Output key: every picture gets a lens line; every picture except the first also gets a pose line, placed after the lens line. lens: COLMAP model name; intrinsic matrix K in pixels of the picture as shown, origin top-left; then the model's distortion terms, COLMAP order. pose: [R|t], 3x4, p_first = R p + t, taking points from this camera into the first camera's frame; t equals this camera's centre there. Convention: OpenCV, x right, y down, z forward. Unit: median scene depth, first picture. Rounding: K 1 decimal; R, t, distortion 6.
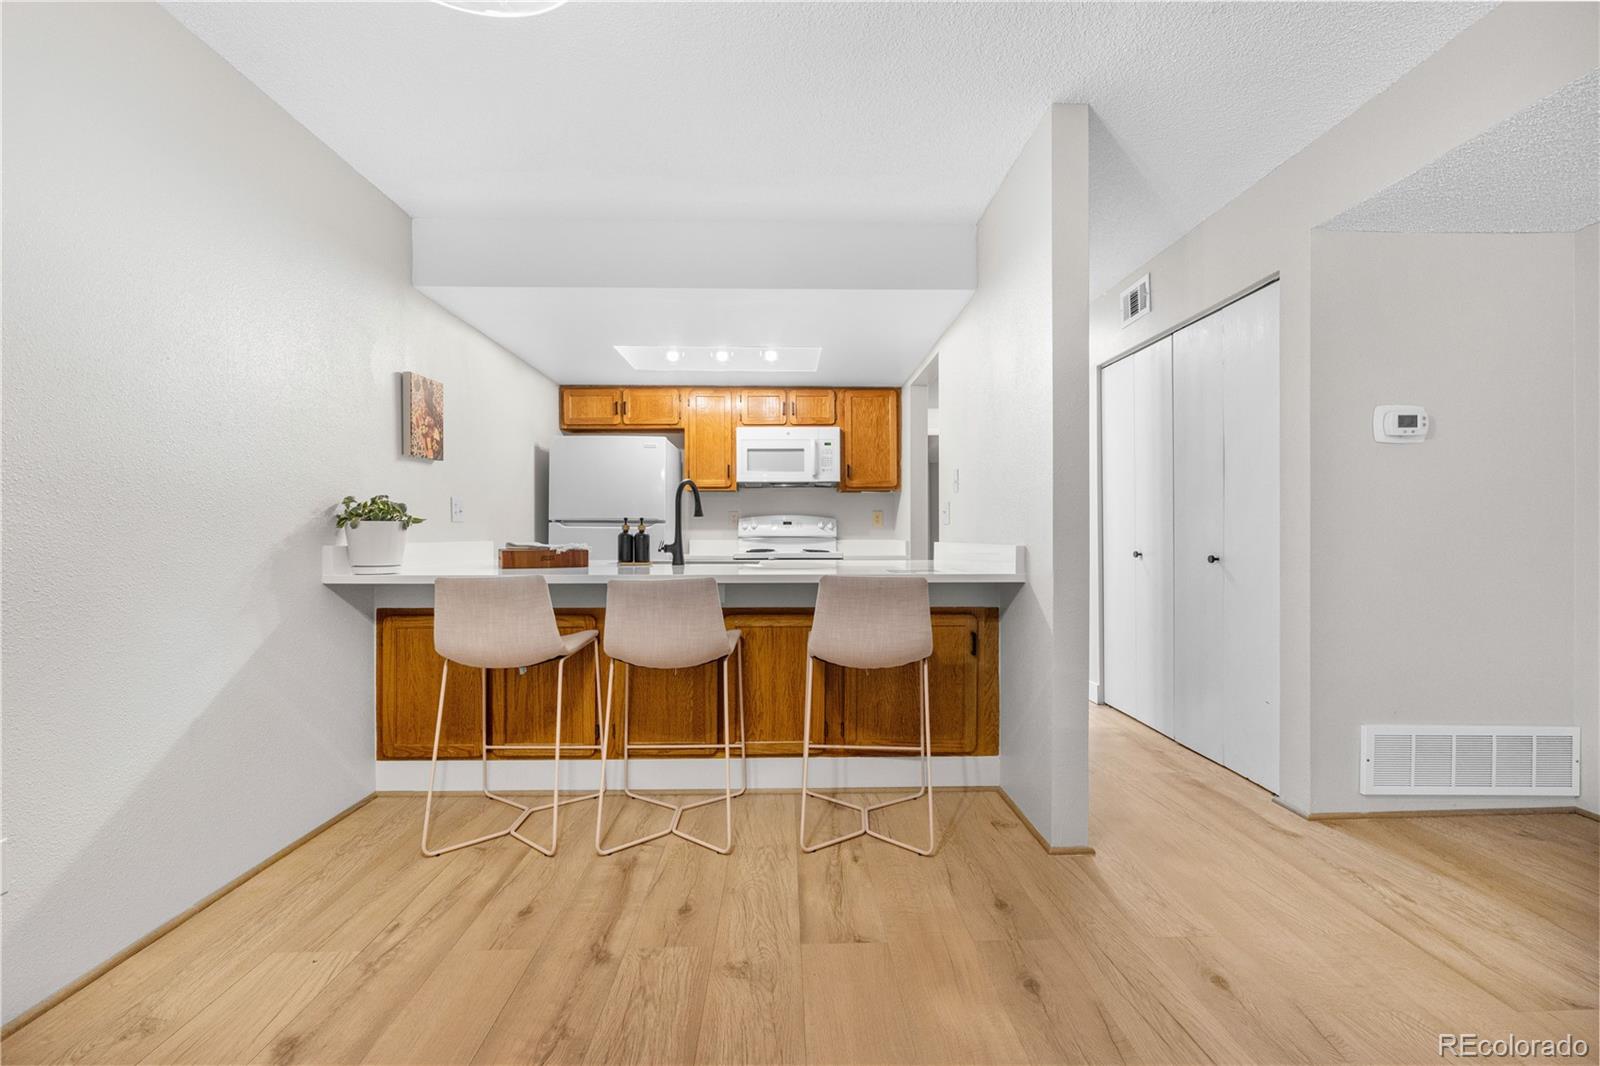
lens RADIAL K [[696.4, 0, 803.4], [0, 696.4, 532.3], [0, 0, 1]] dist [-0.003046, 0.000162]
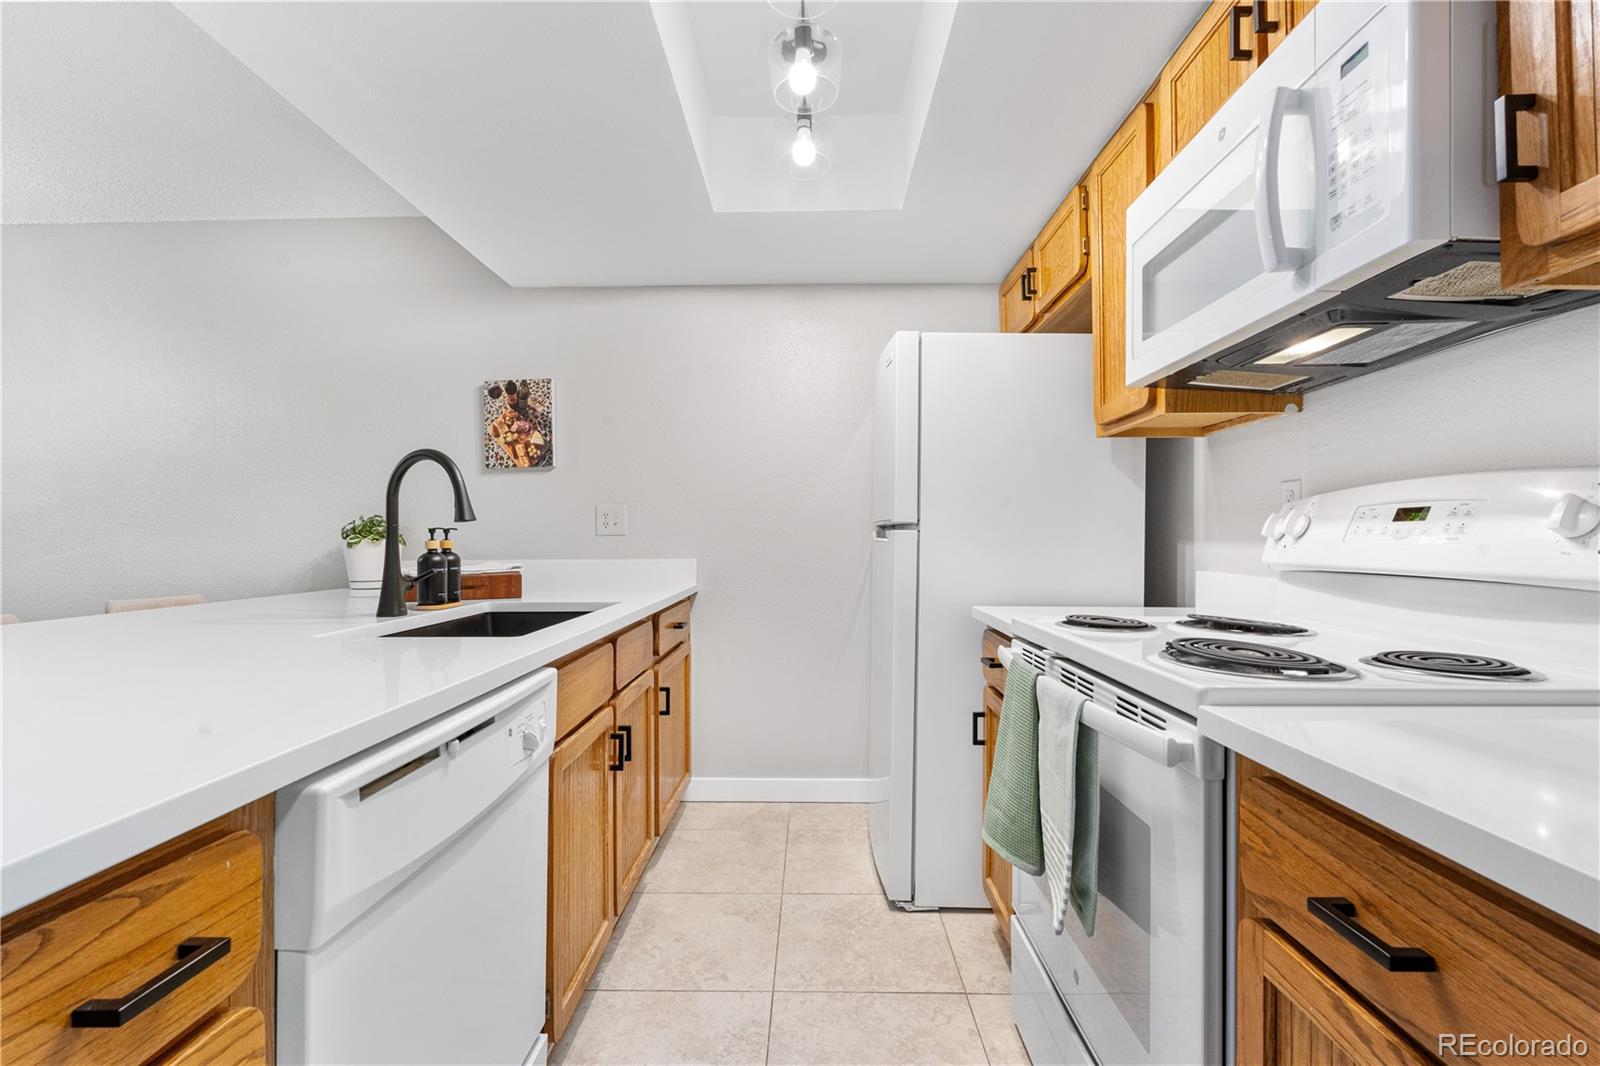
lens RADIAL K [[696.4, 0, 796.7], [0, 696.4, 529.2], [0, 0, 1]] dist [-0.003046, 0.000162]
pose [[-0.054566, -0.010983, -0.998450, 0.354964], [0.006170, 0.999917, -0.011336, -0.012561], [0.998491, -0.006779, -0.054494, 1.428758]]
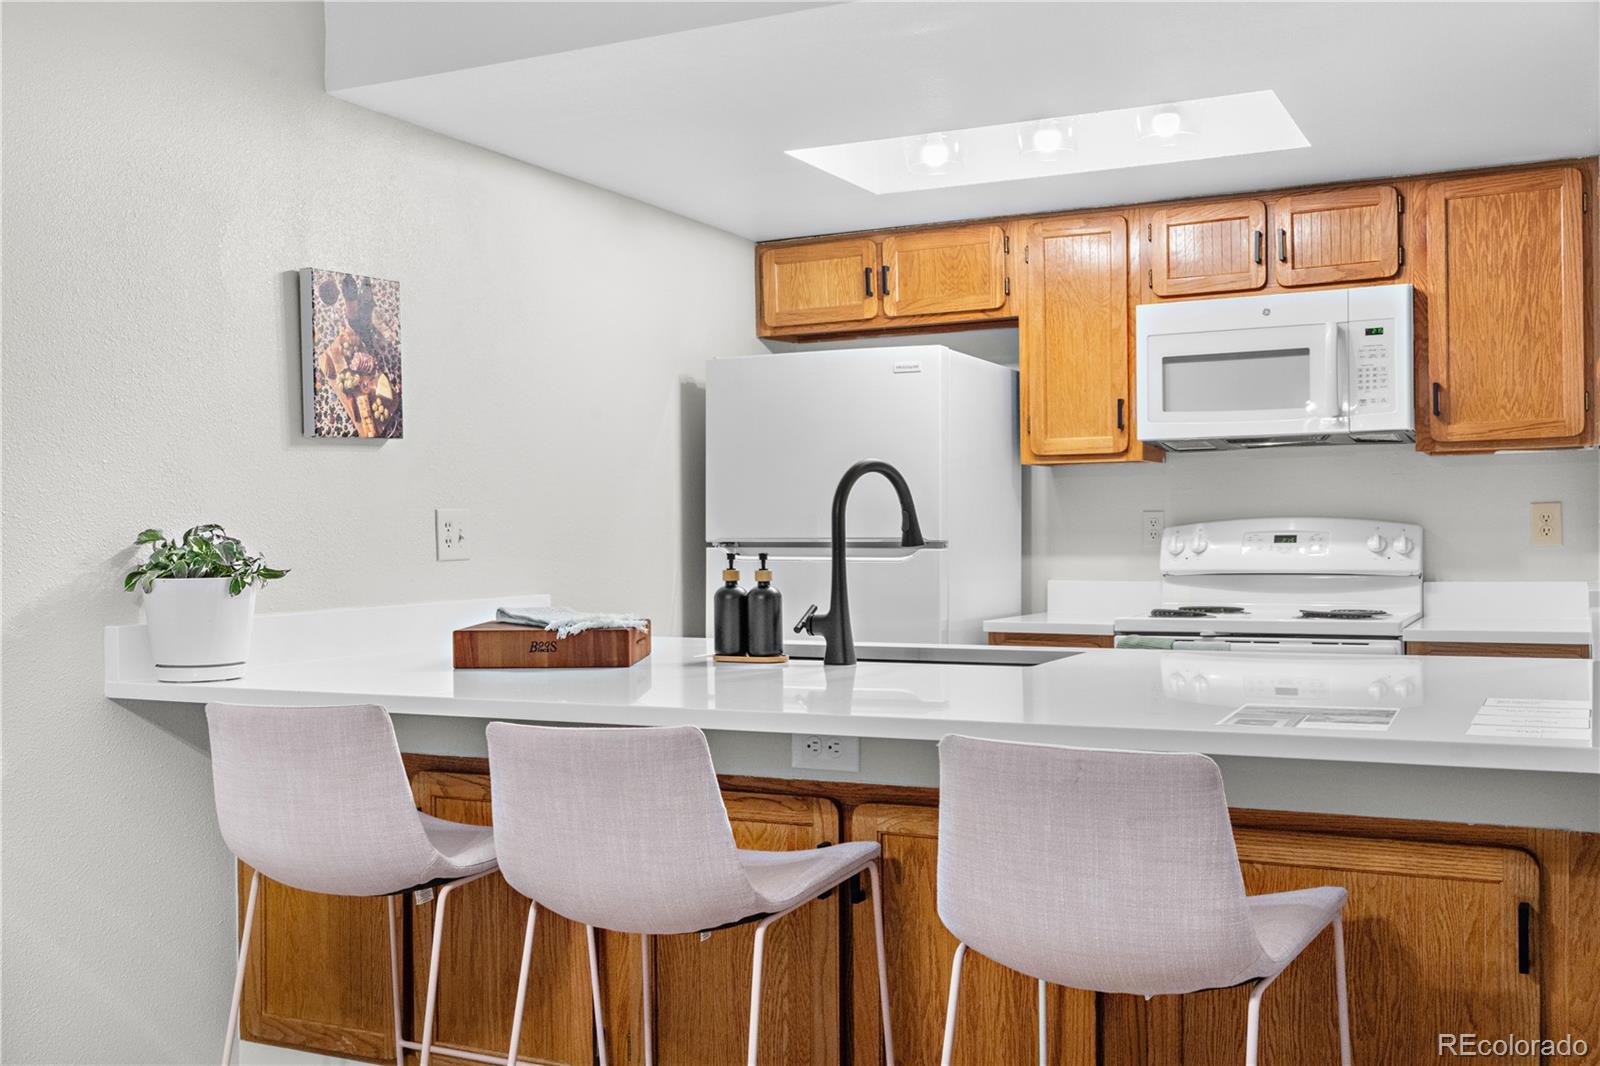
lens RADIAL K [[1588.7, 0, 804.6], [0, 1588.7, 559.0], [0, 0, 1]] dist [-0.001581, 0.000000]
pose [[0.885590, -0.002394, -0.464462, 0.265492], [0.012067, 0.999768, 0.017855, -0.036803], [0.464311, -0.021417, 0.885413, 0.147974]]
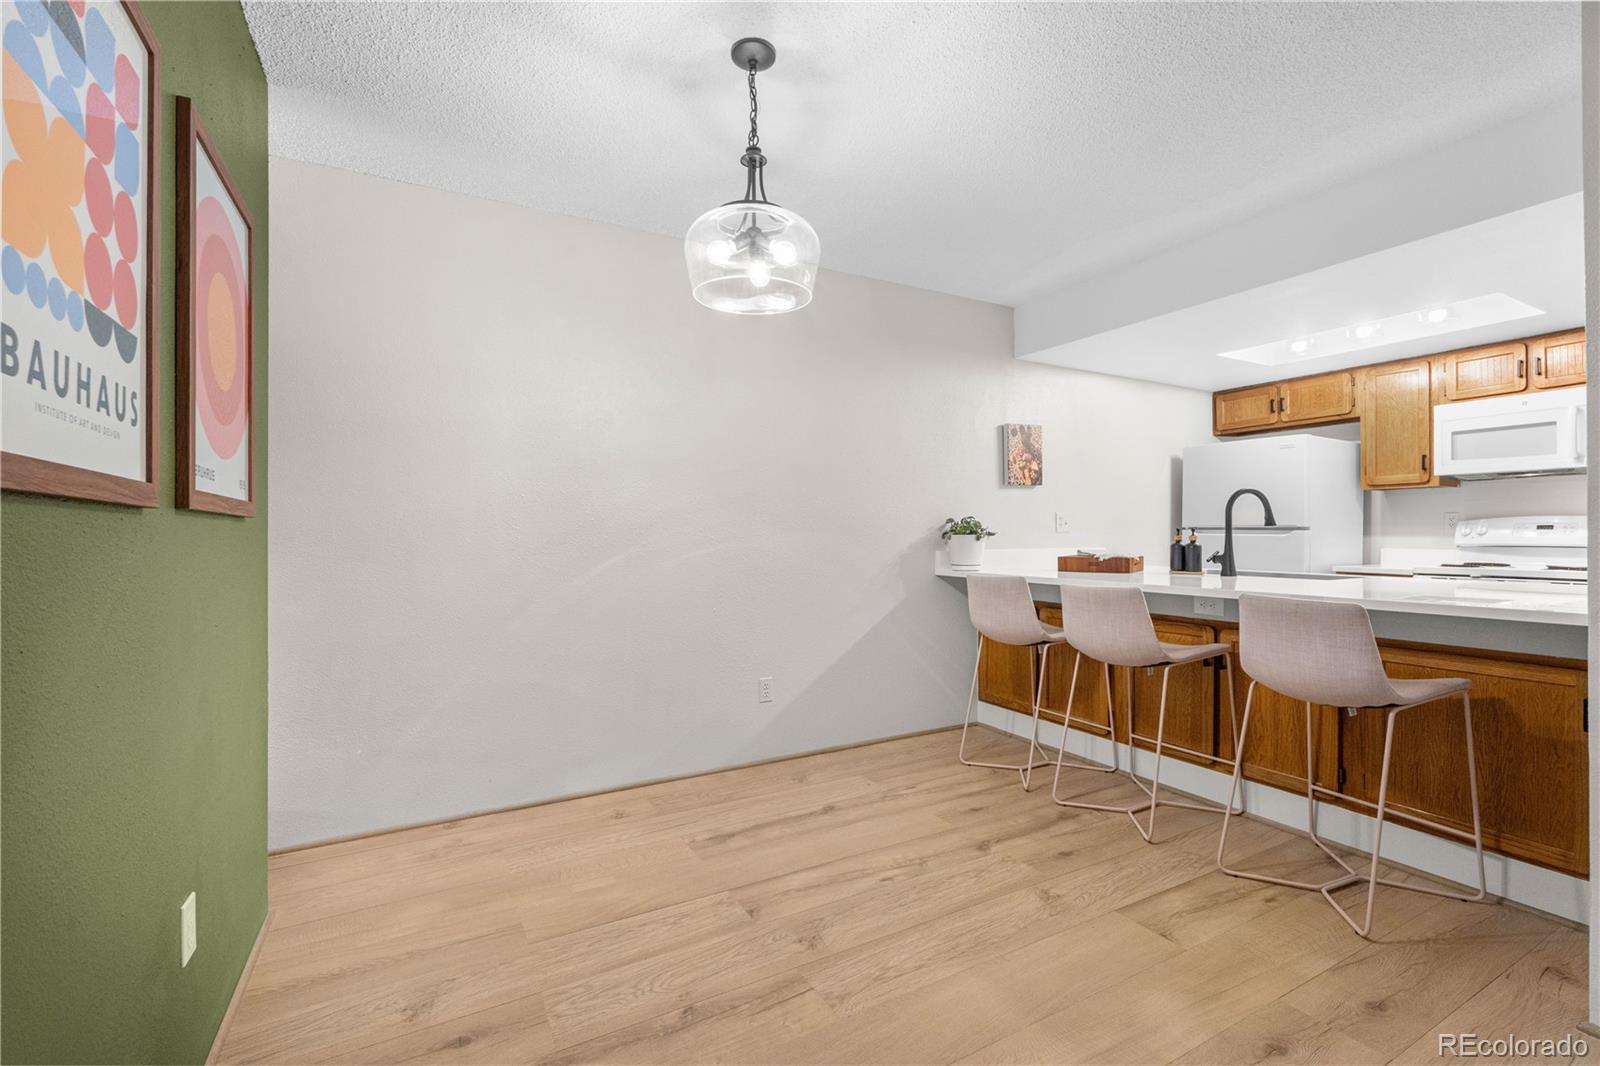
lens RADIAL K [[696.4, 0, 801.3], [0, 696.4, 532.5], [0, 0, 1]] dist [-0.003046, 0.000162]
pose [[0.460831, -0.002129, -0.887485, 0.442651], [0.003208, 0.999995, -0.000734, -0.017021], [0.887482, -0.002509, 0.460835, 0.011876]]
